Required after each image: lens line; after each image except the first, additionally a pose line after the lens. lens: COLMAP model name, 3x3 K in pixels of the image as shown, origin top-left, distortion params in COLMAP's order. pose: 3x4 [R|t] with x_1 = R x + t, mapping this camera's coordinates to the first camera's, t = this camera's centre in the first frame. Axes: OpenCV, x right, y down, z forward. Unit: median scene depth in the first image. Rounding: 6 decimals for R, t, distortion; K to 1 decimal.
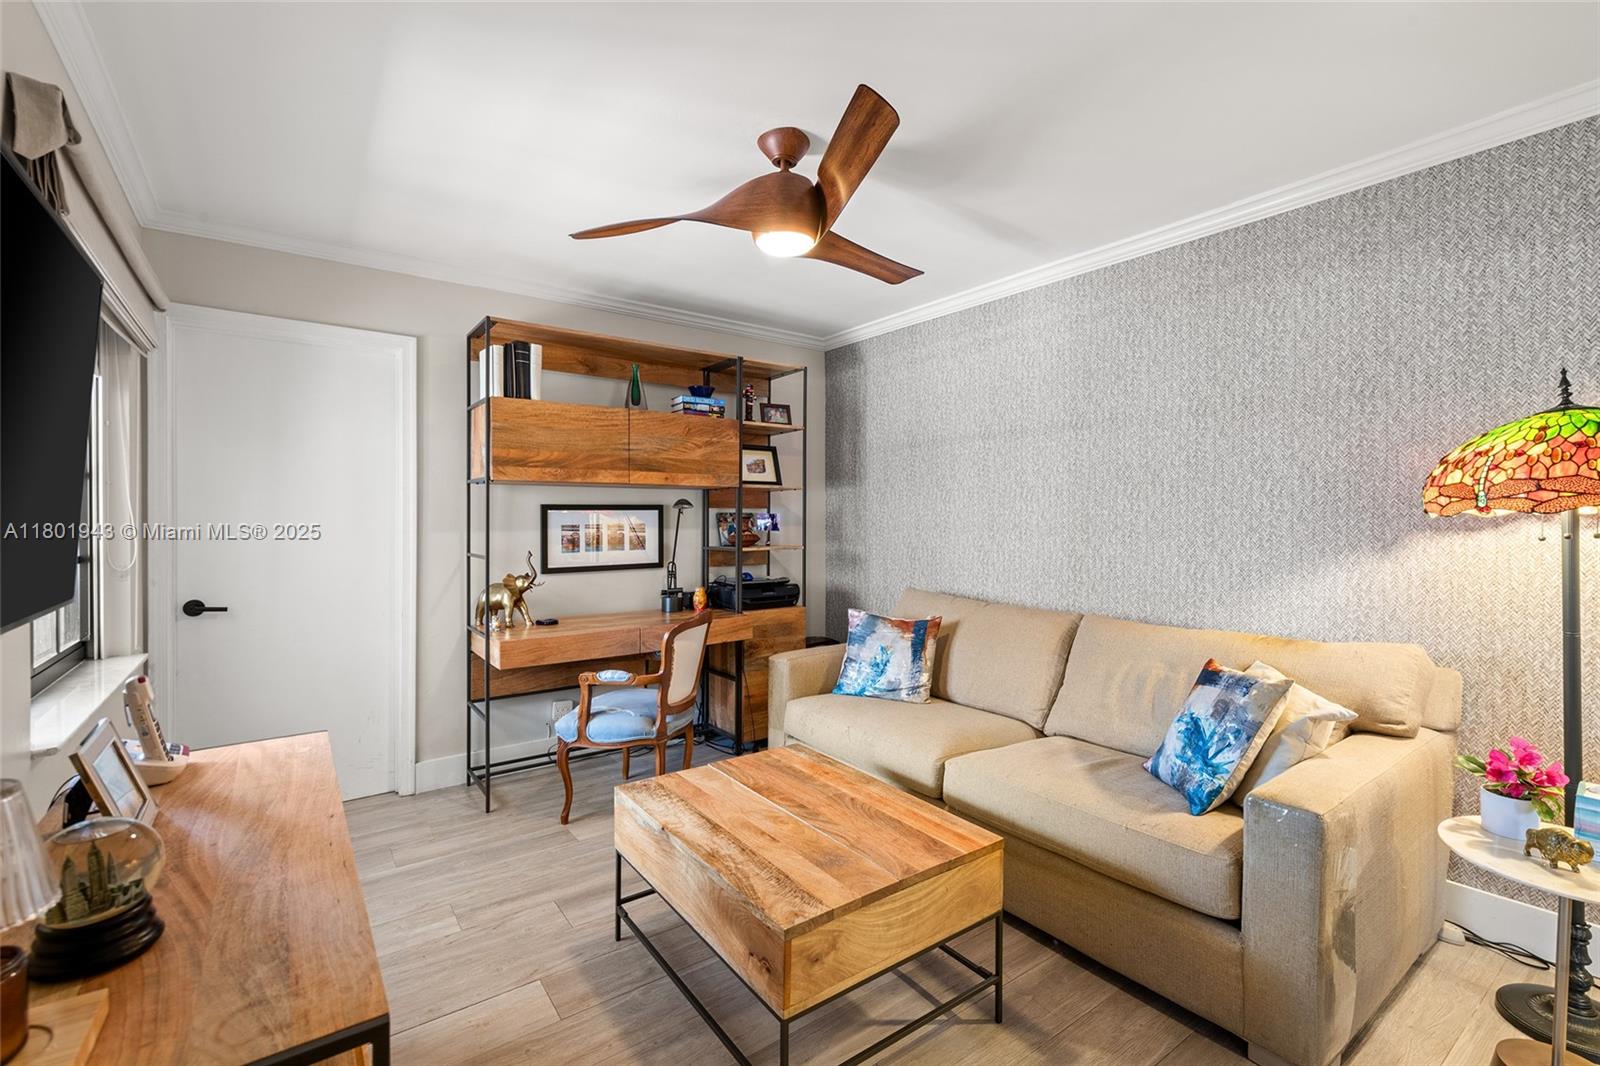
lens RADIAL K [[694.0, 0, 810.6], [0, 694.0, 530.6], [0, 0, 1]] dist [0.001400, -0.001802]
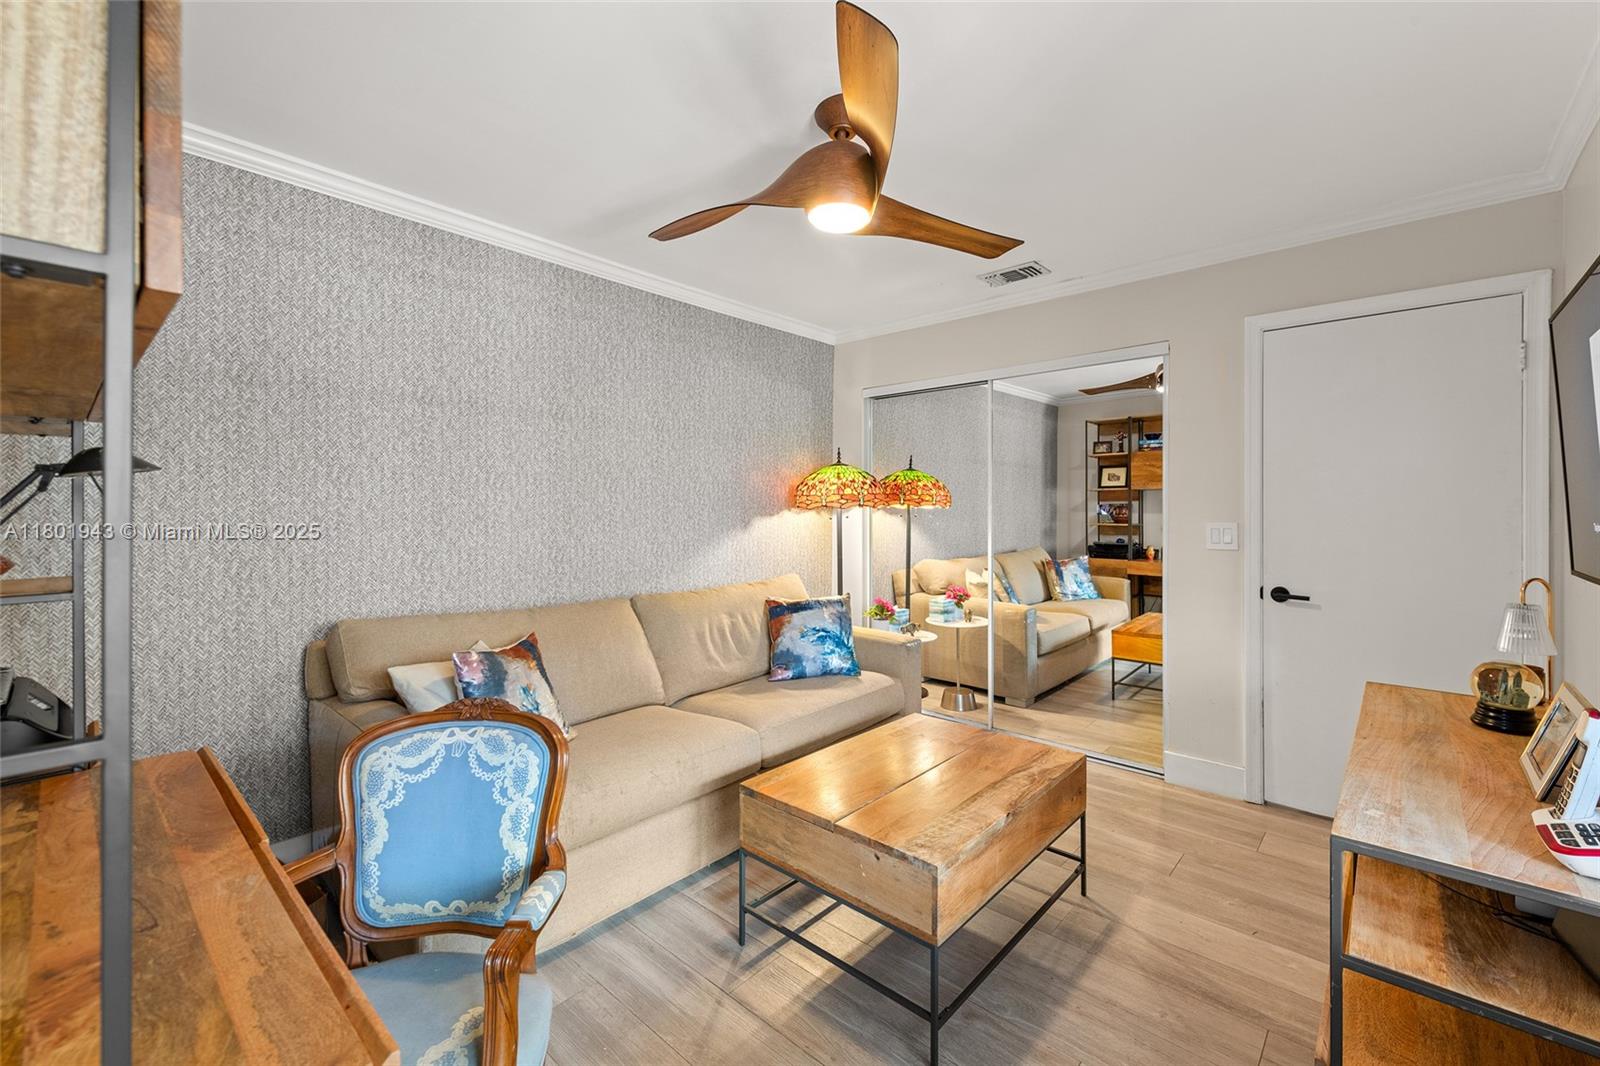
lens RADIAL K [[670.6, 0, 812.7], [0, 670.6, 517.6], [0, 0, 1]] dist [0.007812, -0.005544]
pose [[-0.203527, -0.015528, 0.978946, -0.639312], [0.012368, 0.999754, 0.018429, -0.018507], [-0.978991, 0.015858, -0.203285, 0.845528]]
